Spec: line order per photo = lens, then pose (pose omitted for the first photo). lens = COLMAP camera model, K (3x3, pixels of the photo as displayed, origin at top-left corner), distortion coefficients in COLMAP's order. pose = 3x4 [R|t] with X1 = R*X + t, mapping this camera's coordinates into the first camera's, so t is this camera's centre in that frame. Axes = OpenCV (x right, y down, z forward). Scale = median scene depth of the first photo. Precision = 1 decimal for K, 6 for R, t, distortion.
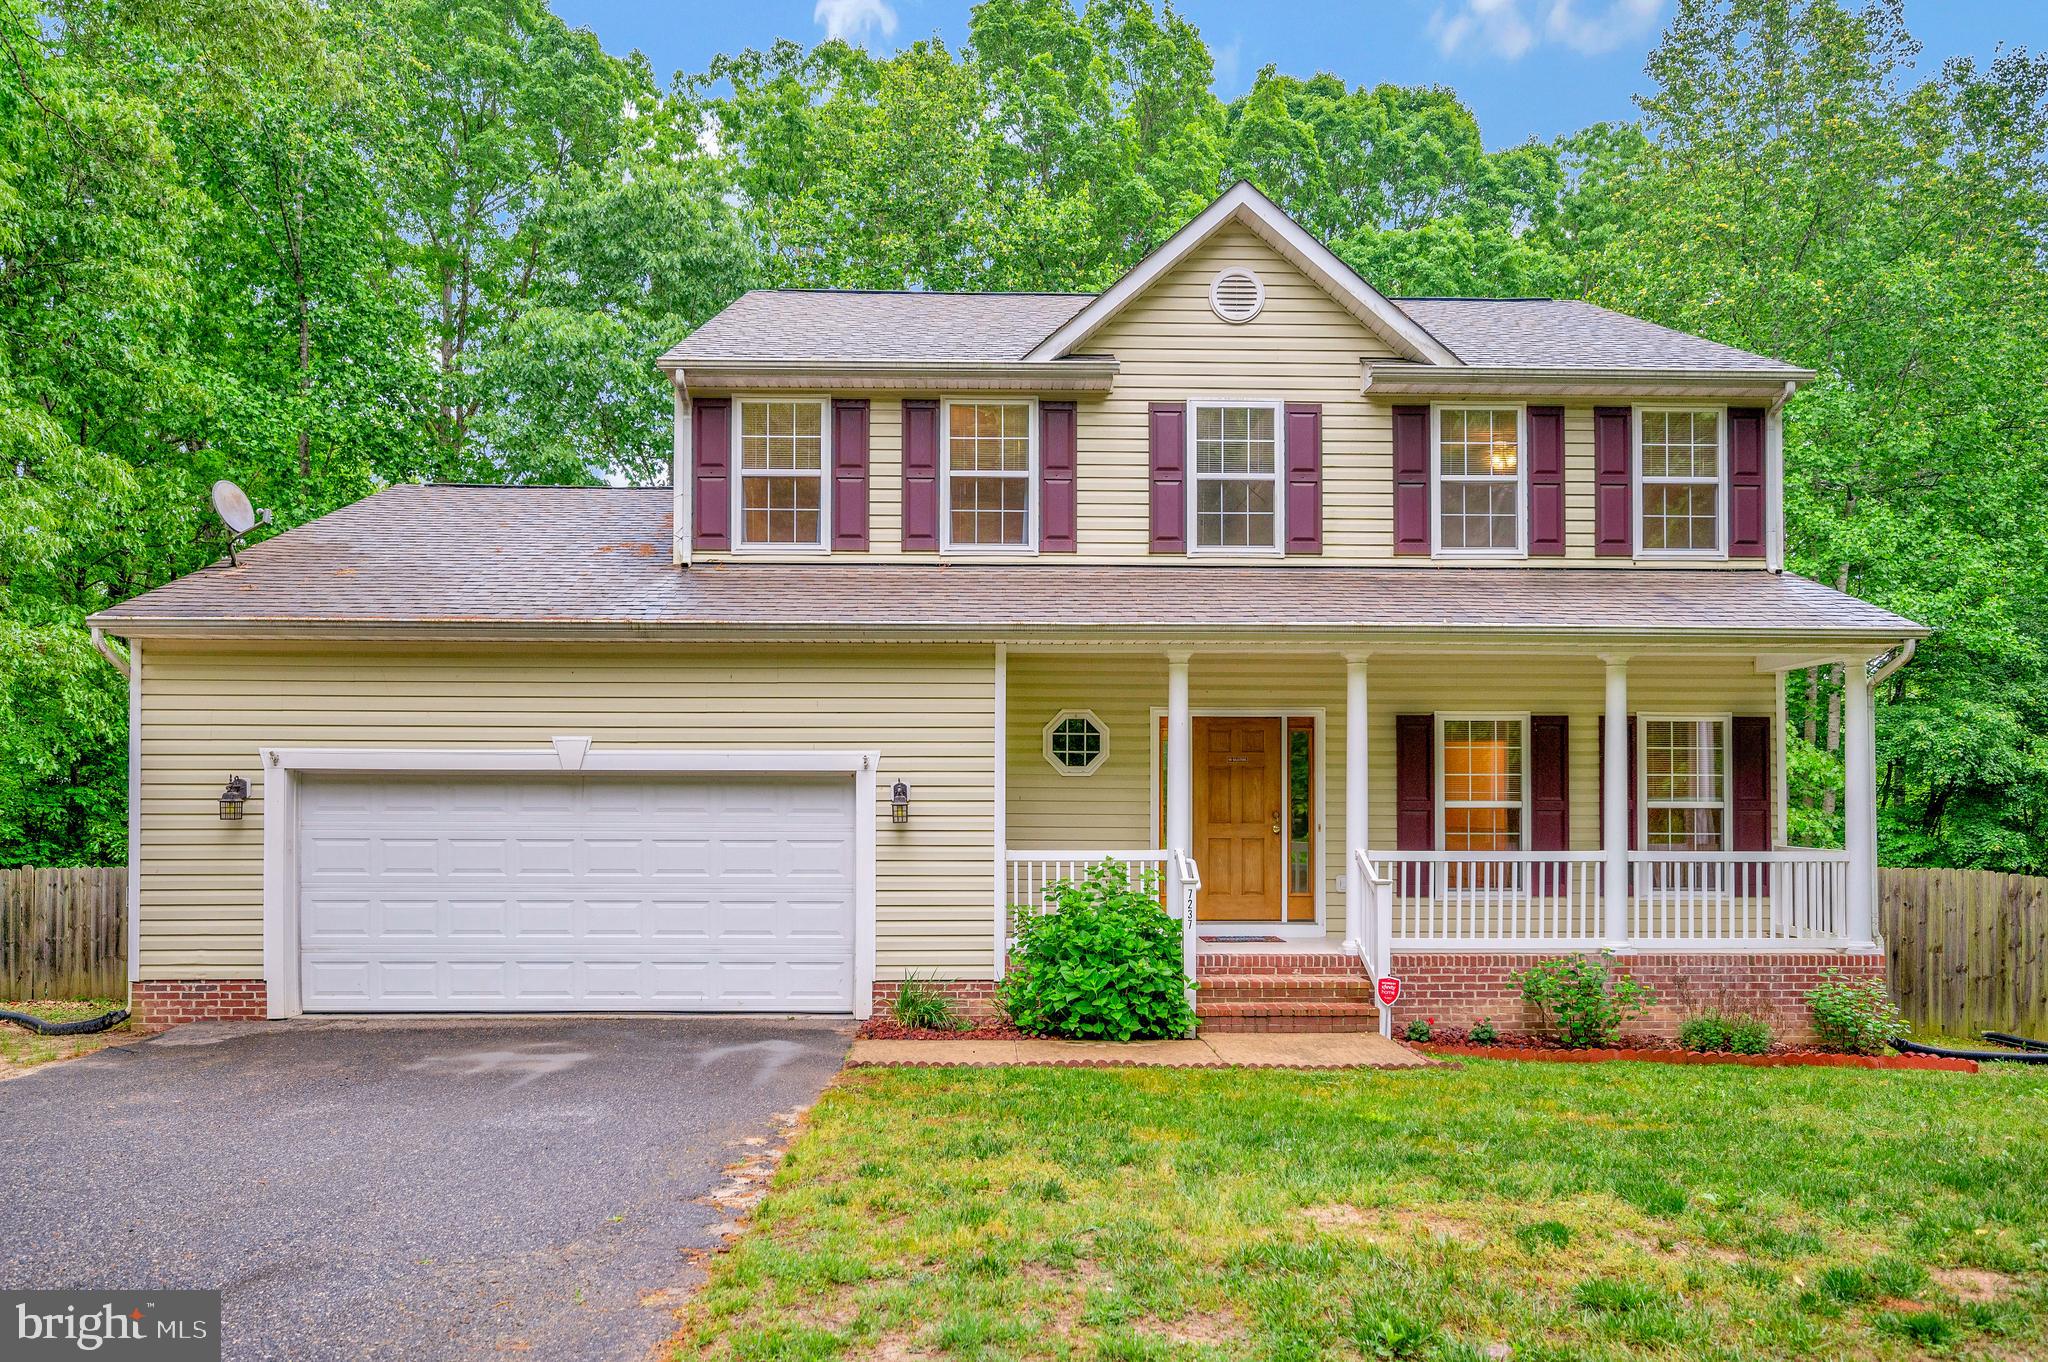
lens RADIAL K [[1314.4, 0, 1036.0], [0, 1314.4, 725.5], [0, 0, 1]] dist [-0.001418, -0.004808]
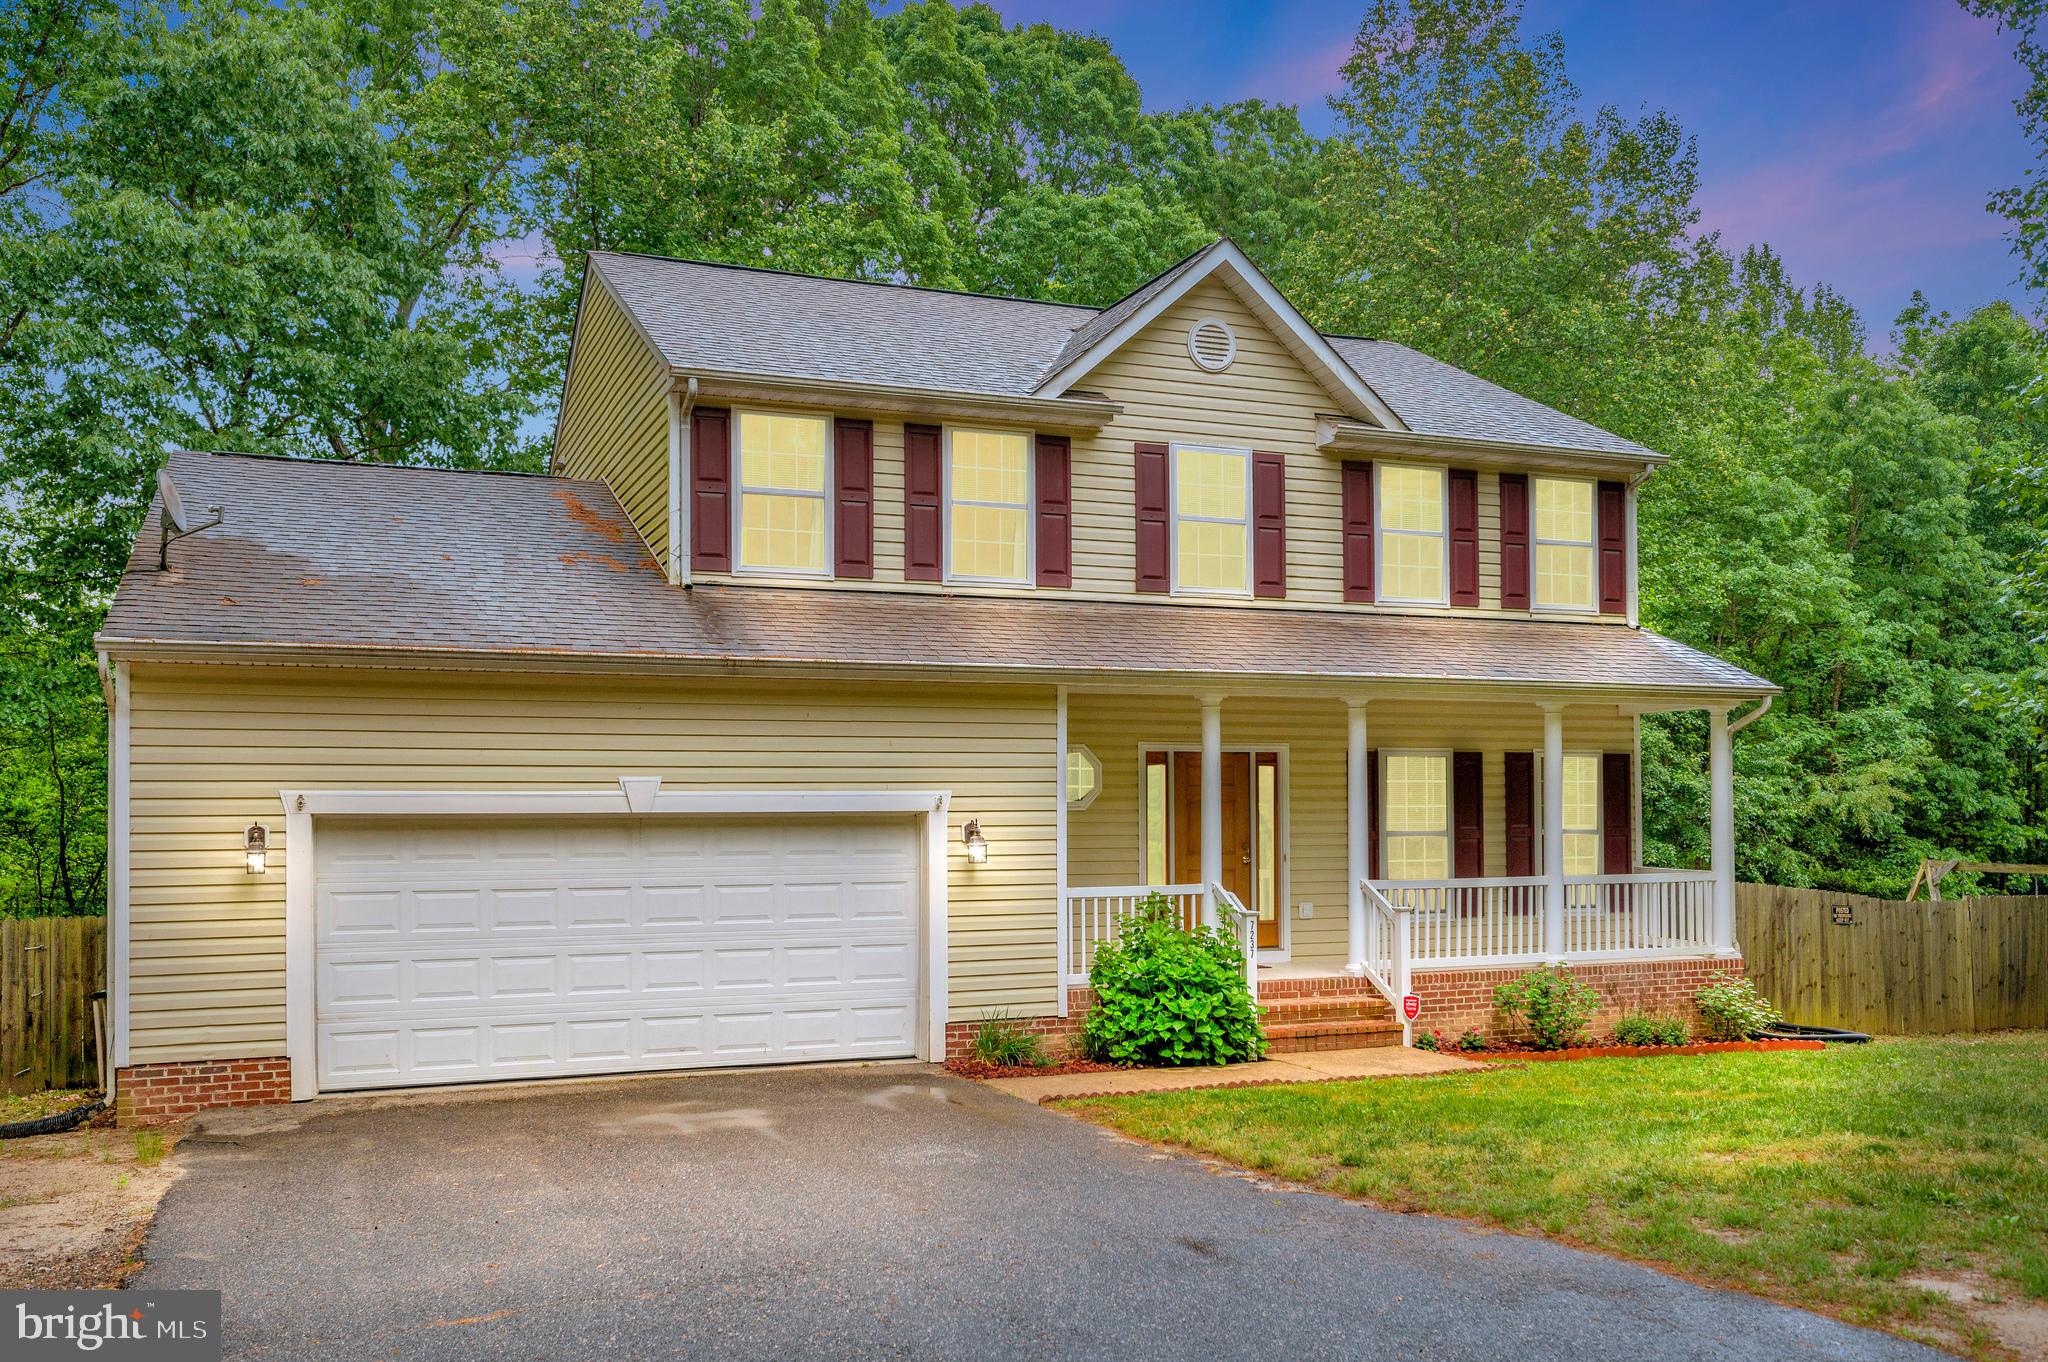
lens RADIAL K [[1600.8, 0, 1022.9], [0, 1600.8, 689.0], [0, 0, 1]] dist [-0.008028, 0.001996]
pose [[0.943644, 0.017945, 0.330476, -0.445600], [-0.013157, 0.999774, -0.016718, -0.036433], [-0.330701, 0.011427, 0.943666, -0.155308]]
